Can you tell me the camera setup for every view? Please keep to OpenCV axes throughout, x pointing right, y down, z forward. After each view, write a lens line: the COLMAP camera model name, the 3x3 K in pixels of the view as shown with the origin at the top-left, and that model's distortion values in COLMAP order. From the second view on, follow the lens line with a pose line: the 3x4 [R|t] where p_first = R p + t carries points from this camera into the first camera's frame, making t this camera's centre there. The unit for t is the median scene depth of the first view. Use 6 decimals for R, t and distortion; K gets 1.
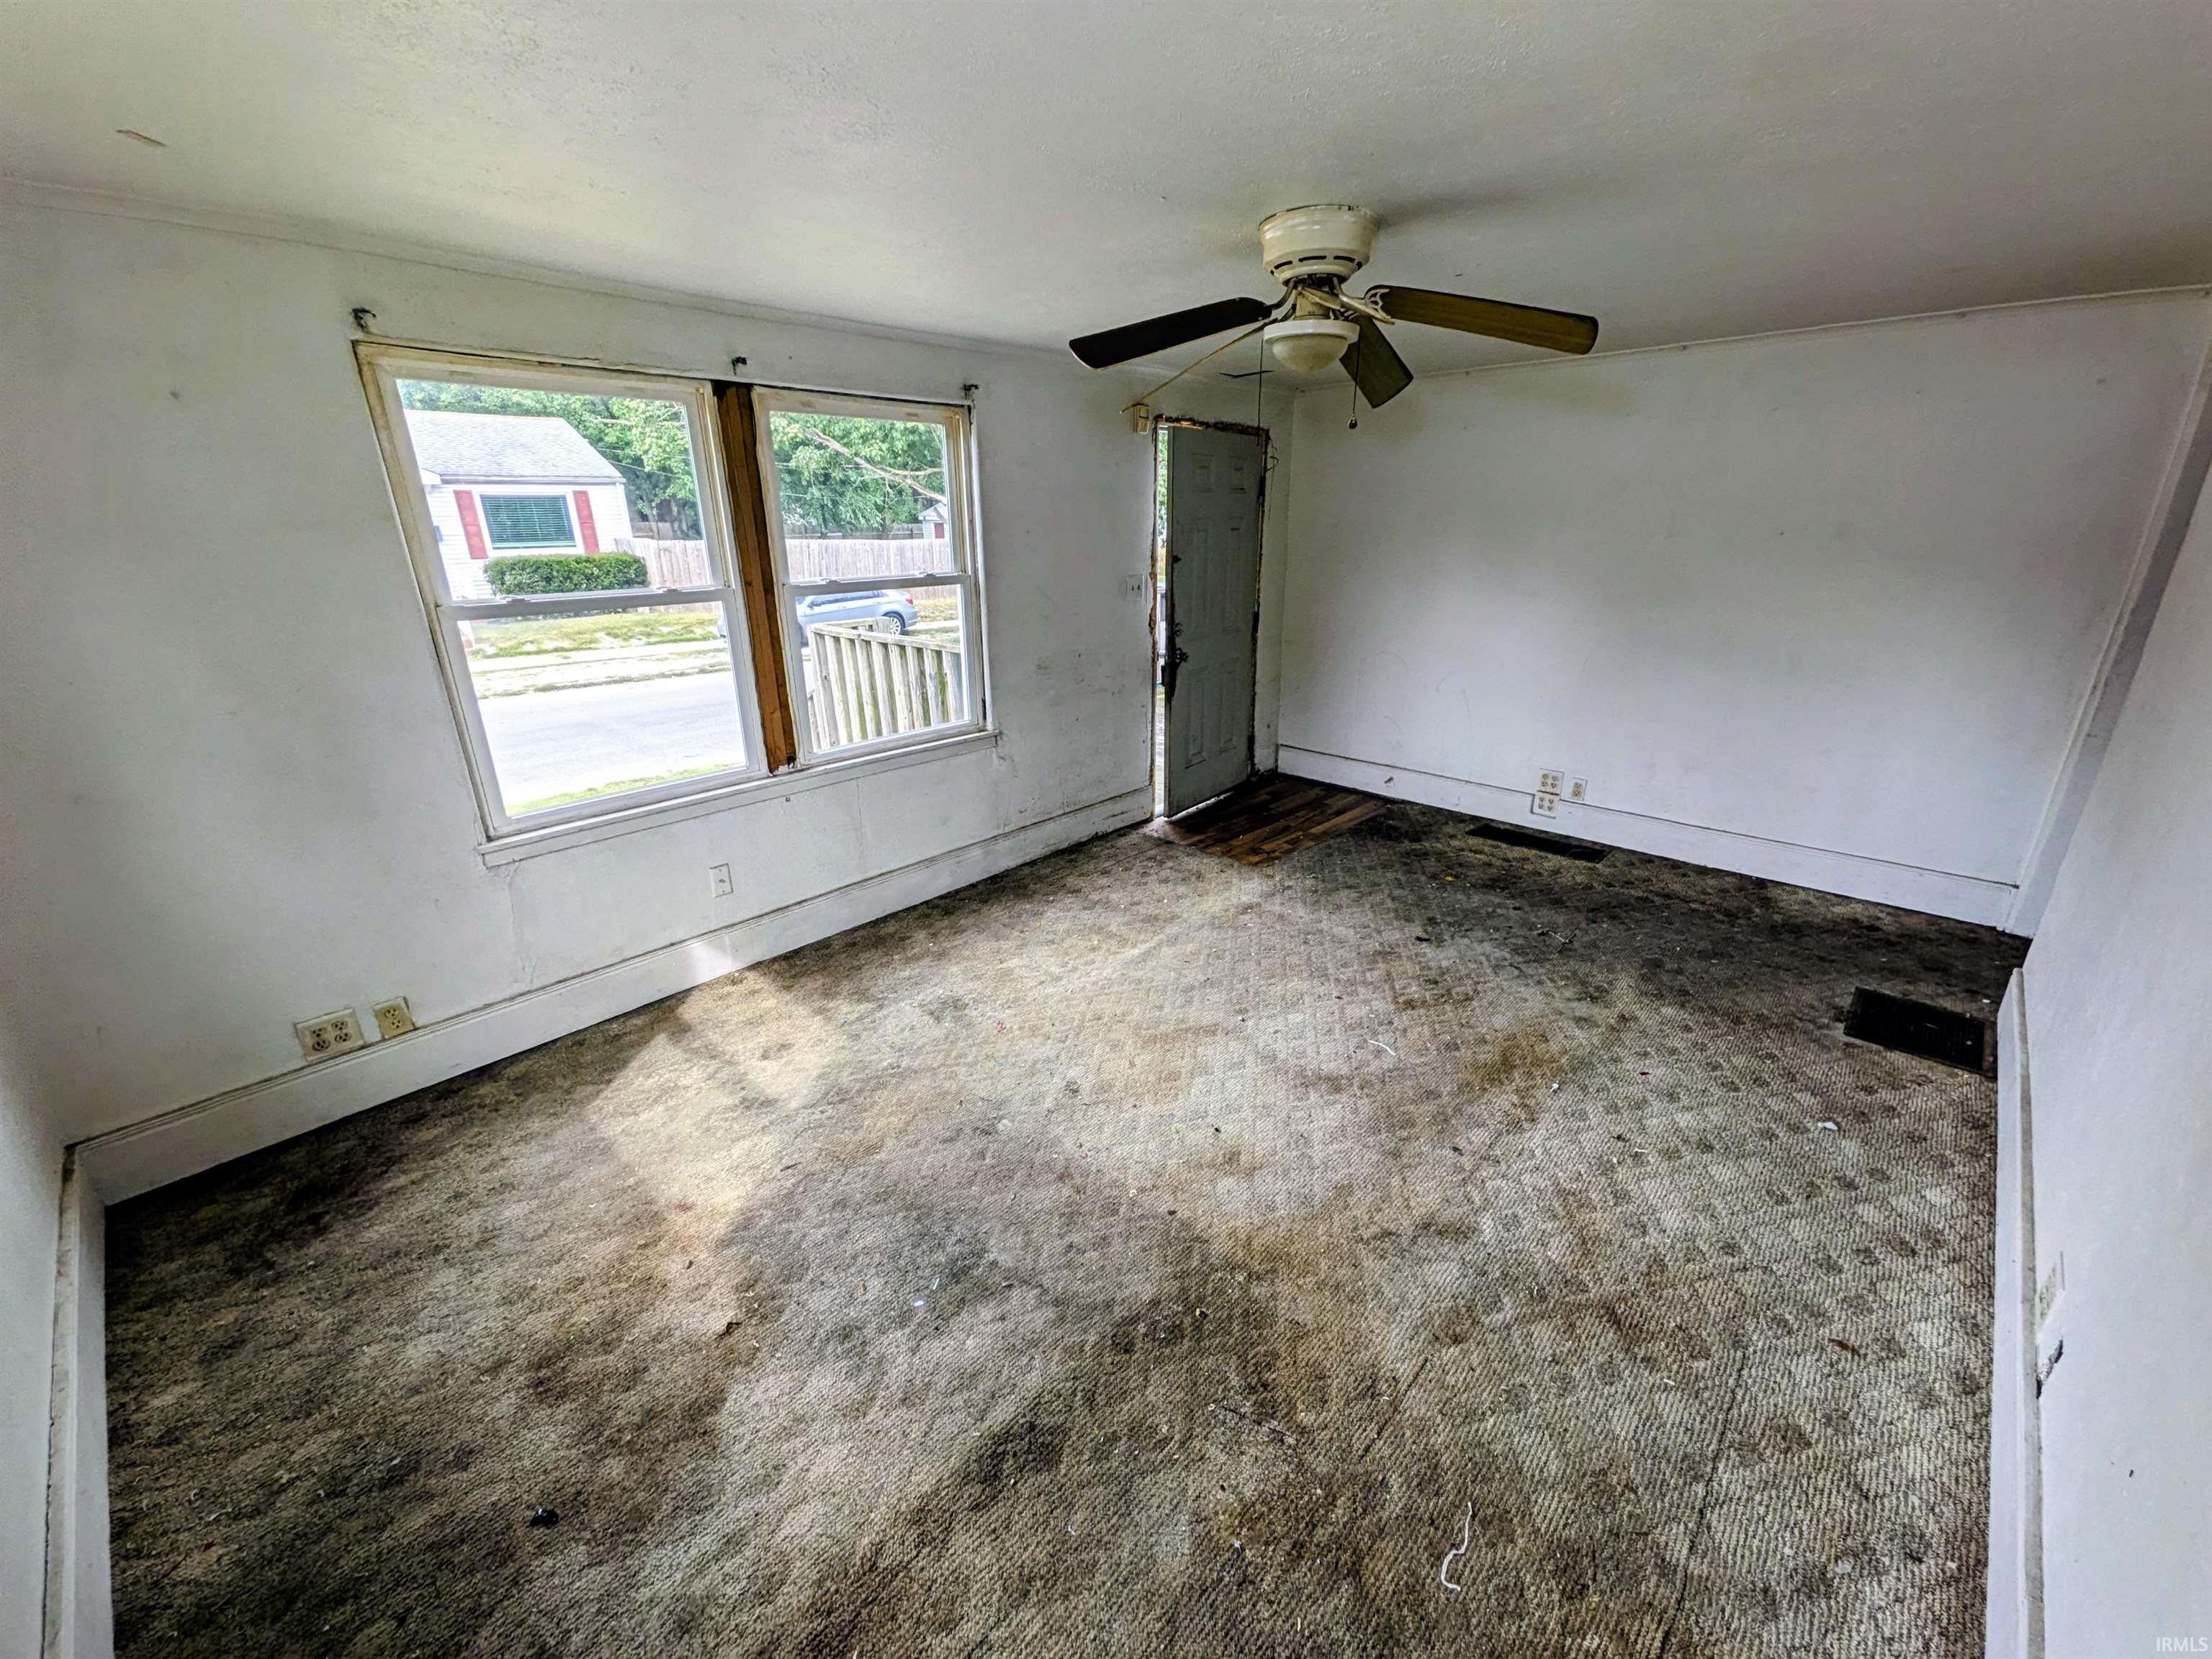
lens RADIAL K [[884.0, 0, 1114.5], [0, 884.0, 826.9], [0, 0, 1]] dist [0.013090, -0.005368]
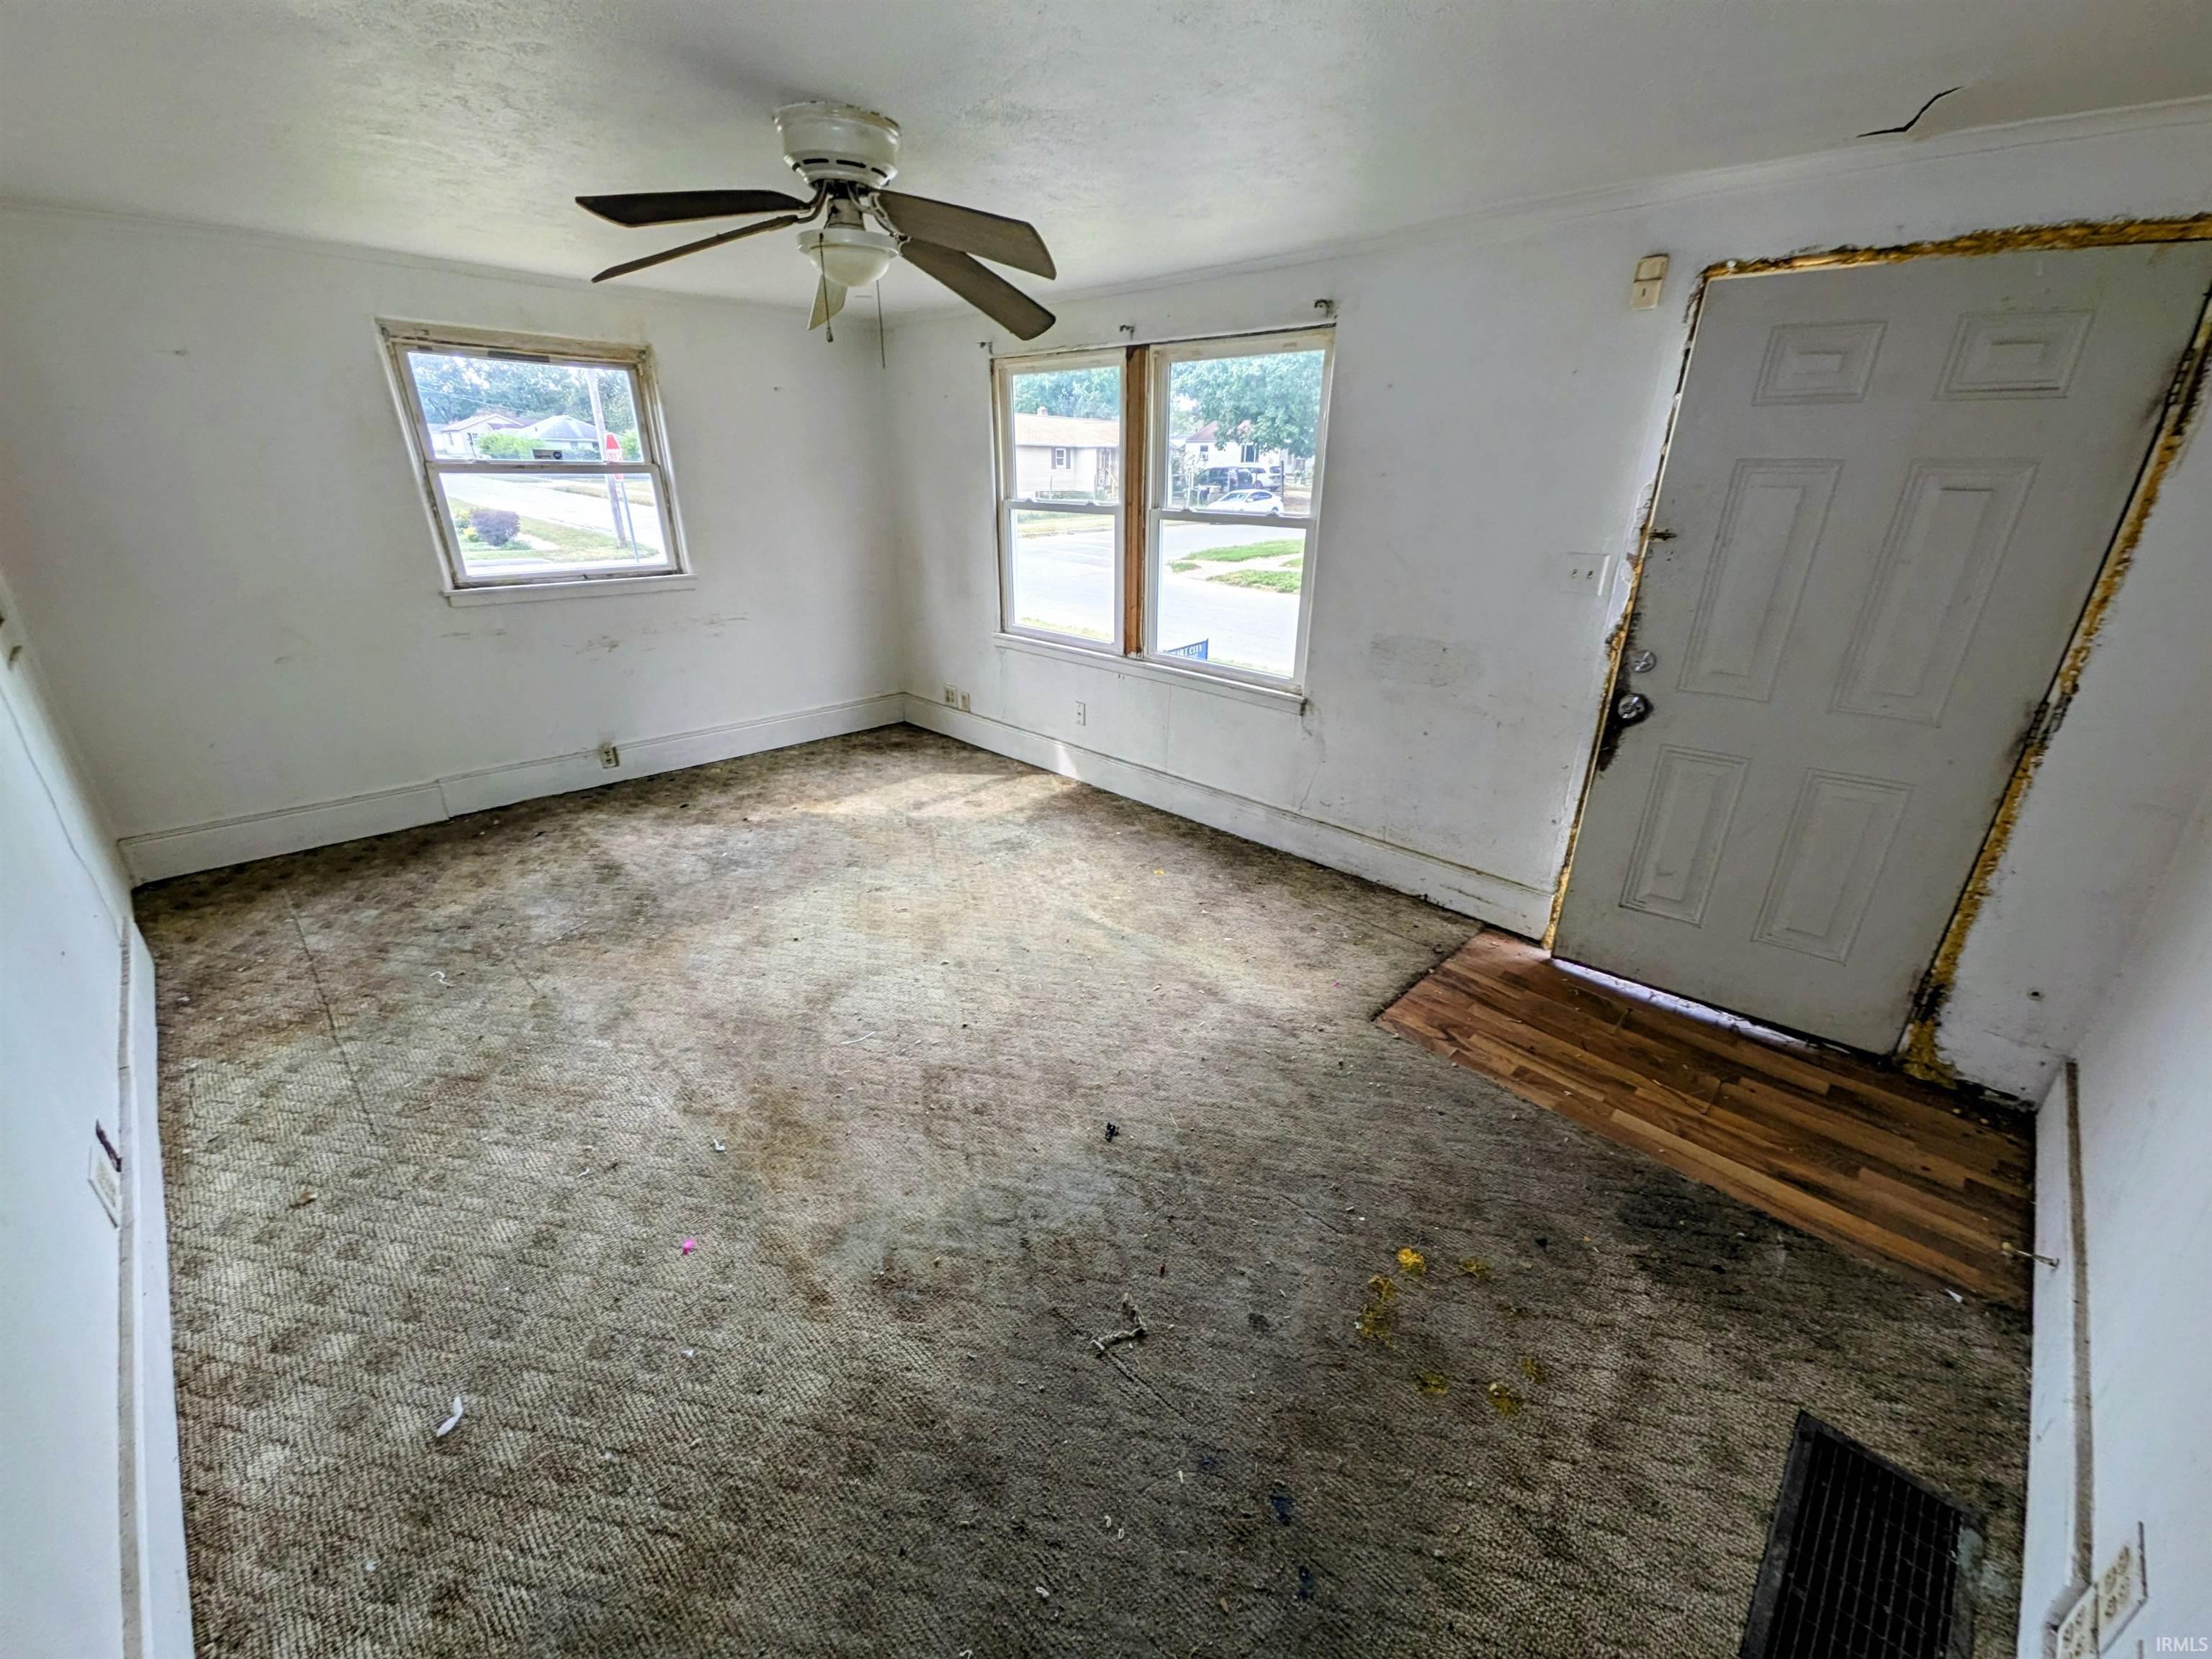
lens RADIAL K [[884.0, 0, 1114.5], [0, 884.0, 826.9], [0, 0, 1]] dist [0.013090, -0.005368]
pose [[-0.024680, 0.384774, -0.922681, 0.974016], [-0.345765, 0.862713, 0.369015, -0.339296], [0.937996, 0.328138, 0.111750, 0.991973]]
